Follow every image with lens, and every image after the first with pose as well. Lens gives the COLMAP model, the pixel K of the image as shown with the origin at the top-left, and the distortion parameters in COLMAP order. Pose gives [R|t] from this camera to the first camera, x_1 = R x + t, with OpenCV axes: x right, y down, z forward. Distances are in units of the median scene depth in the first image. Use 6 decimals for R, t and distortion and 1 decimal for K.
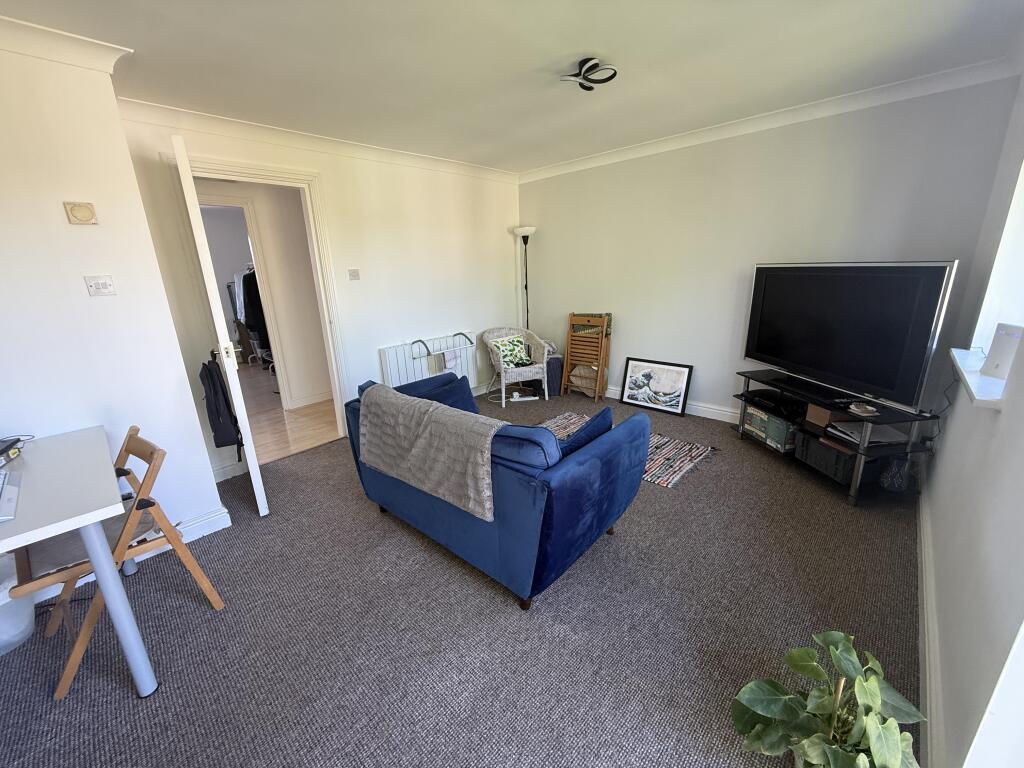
lens RADIAL K [[407.0, 0, 510.6], [0, 407.0, 386.1], [0, 0, 1]] dist [-0.000619, 0.000000]
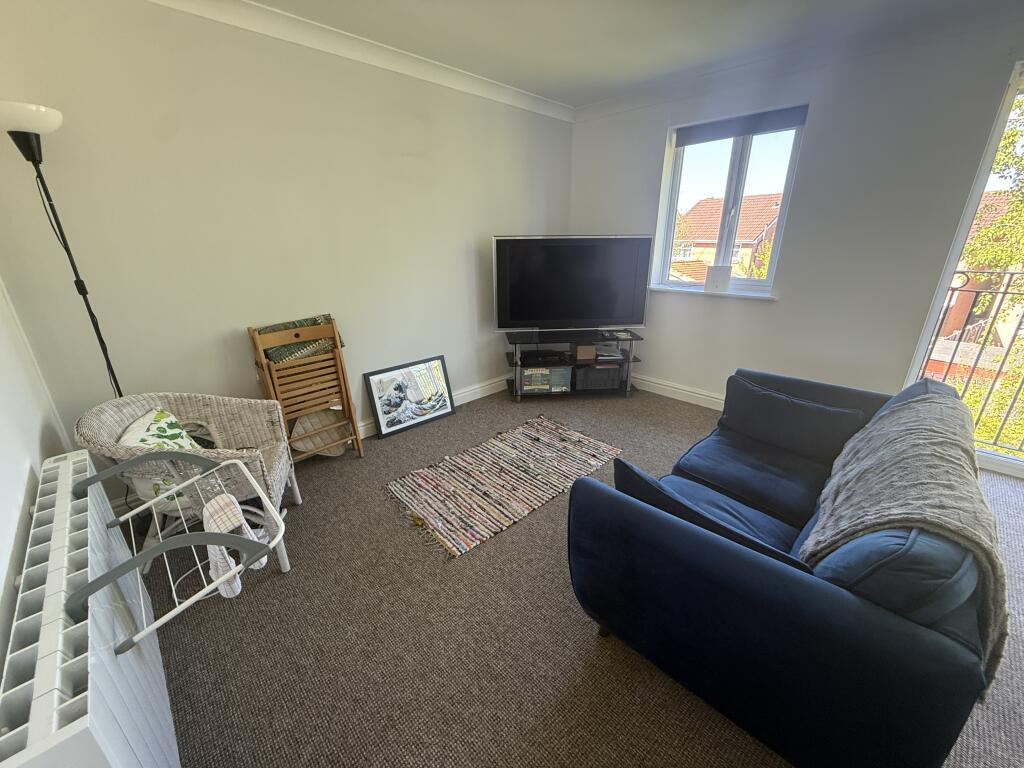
lens RADIAL K [[407.0, 0, 513.2], [0, 407.0, 385.2], [0, 0, 1]] dist [-0.000619, 0.000000]
pose [[0.040637, -0.309849, 0.949917, -0.364780], [0.286534, 0.914386, 0.286001, -0.183542], [-0.957208, 0.260562, 0.125940, 0.712071]]
